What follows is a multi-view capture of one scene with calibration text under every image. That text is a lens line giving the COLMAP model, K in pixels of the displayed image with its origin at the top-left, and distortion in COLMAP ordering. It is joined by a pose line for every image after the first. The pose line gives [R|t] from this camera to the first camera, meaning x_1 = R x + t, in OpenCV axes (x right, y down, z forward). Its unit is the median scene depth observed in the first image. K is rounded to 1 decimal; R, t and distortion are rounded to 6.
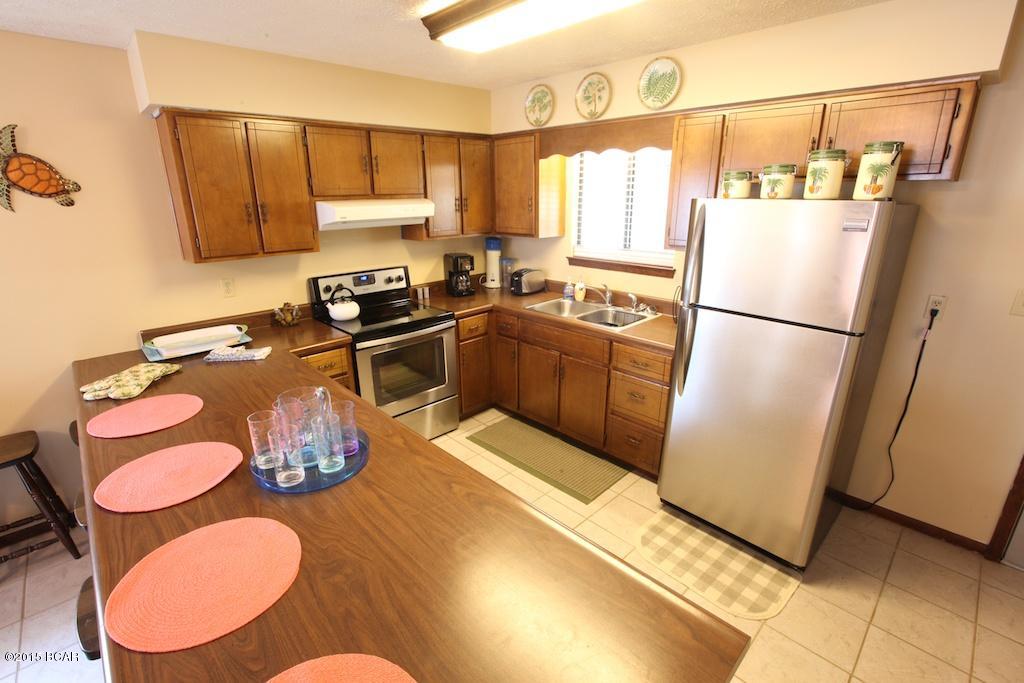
lens RADIAL K [[463.0, 0, 510.4], [0, 463.0, 344.2], [0, 0, 1]] dist [-0.023165, 0.000544]
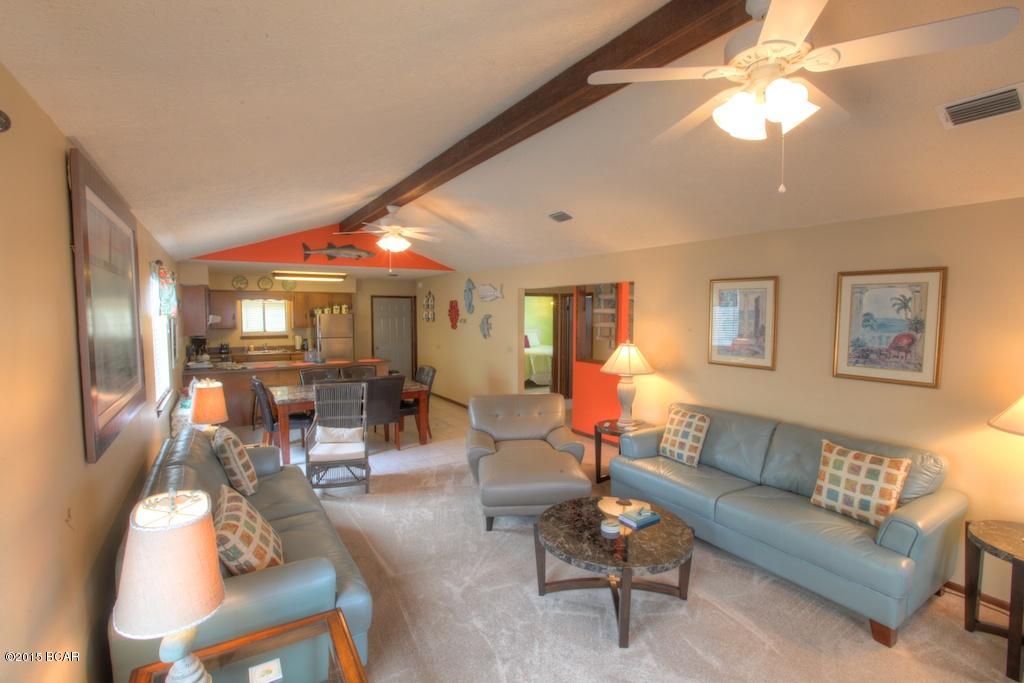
lens RADIAL K [[463.0, 0, 510.0], [0, 463.0, 342.6], [0, 0, 1]] dist [-0.023165, 0.000544]
pose [[0.193263, -0.057715, 0.979448, -2.623471], [0.301256, 0.953538, -0.003255, 0.377360], [-0.933753, 0.295694, 0.201670, -1.118082]]
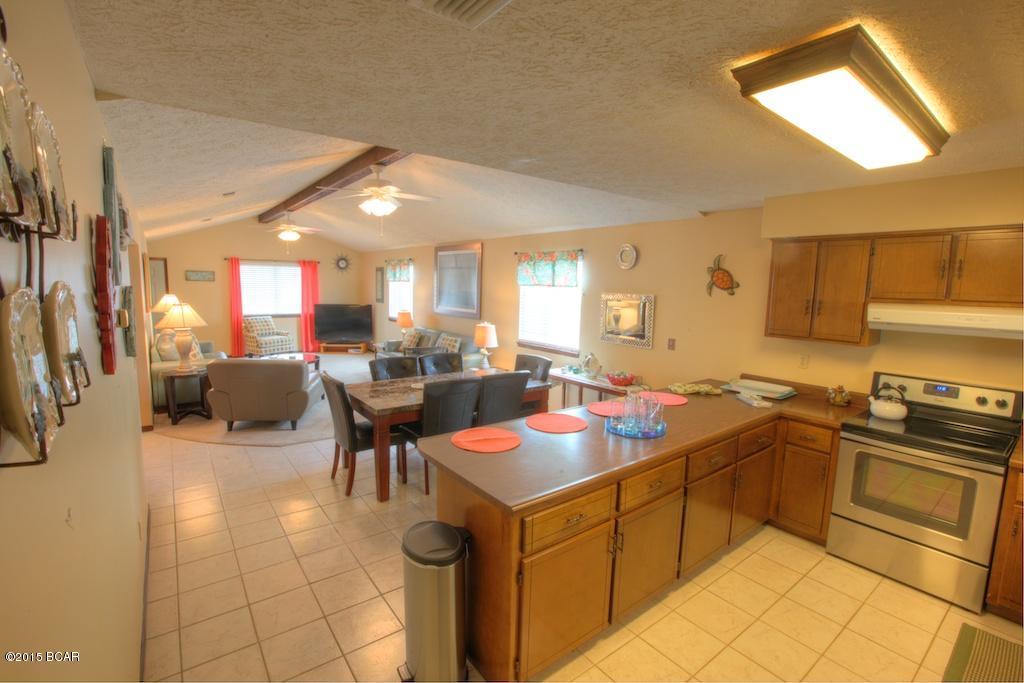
lens RADIAL K [[463.0, 0, 517.9], [0, 463.0, 339.7], [0, 0, 1]] dist [-0.023165, 0.000544]
pose [[-0.089092, 0.126651, -0.987938, 0.728628], [-0.334680, 0.930404, 0.149457, -0.101809], [0.938111, 0.343958, -0.040504, 0.262500]]
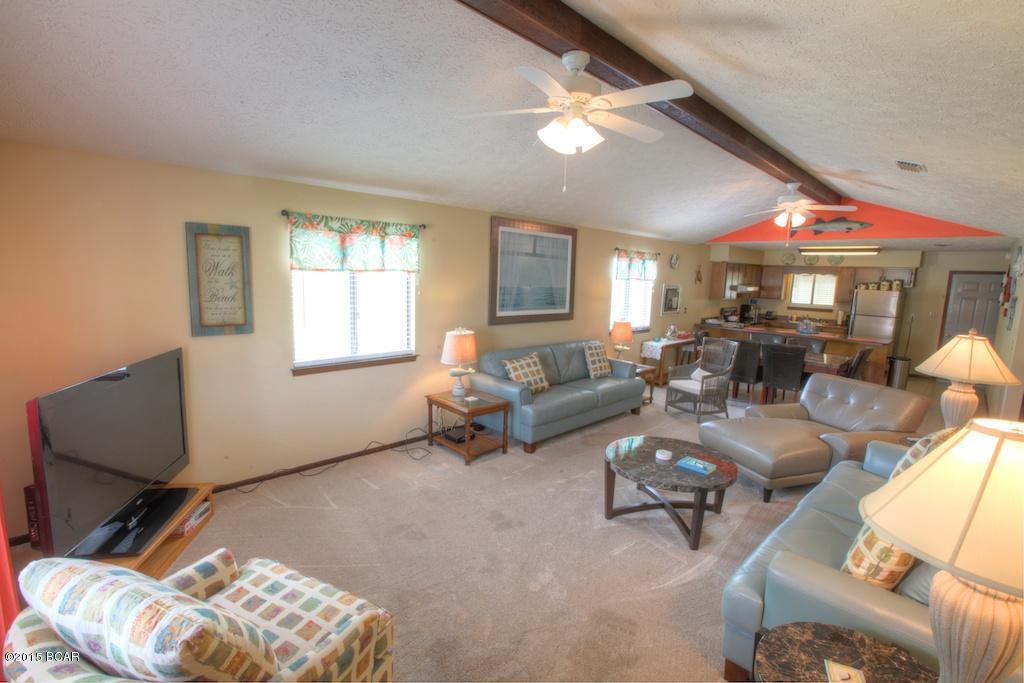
lens RADIAL K [[463.0, 0, 515.4], [0, 463.0, 339.4], [0, 0, 1]] dist [-0.023165, 0.000544]
pose [[0.998597, 0.037680, 0.037210, -2.111343], [-0.030587, 0.983992, -0.175567, 0.718334], [-0.043229, 0.174183, 0.983764, -2.158772]]
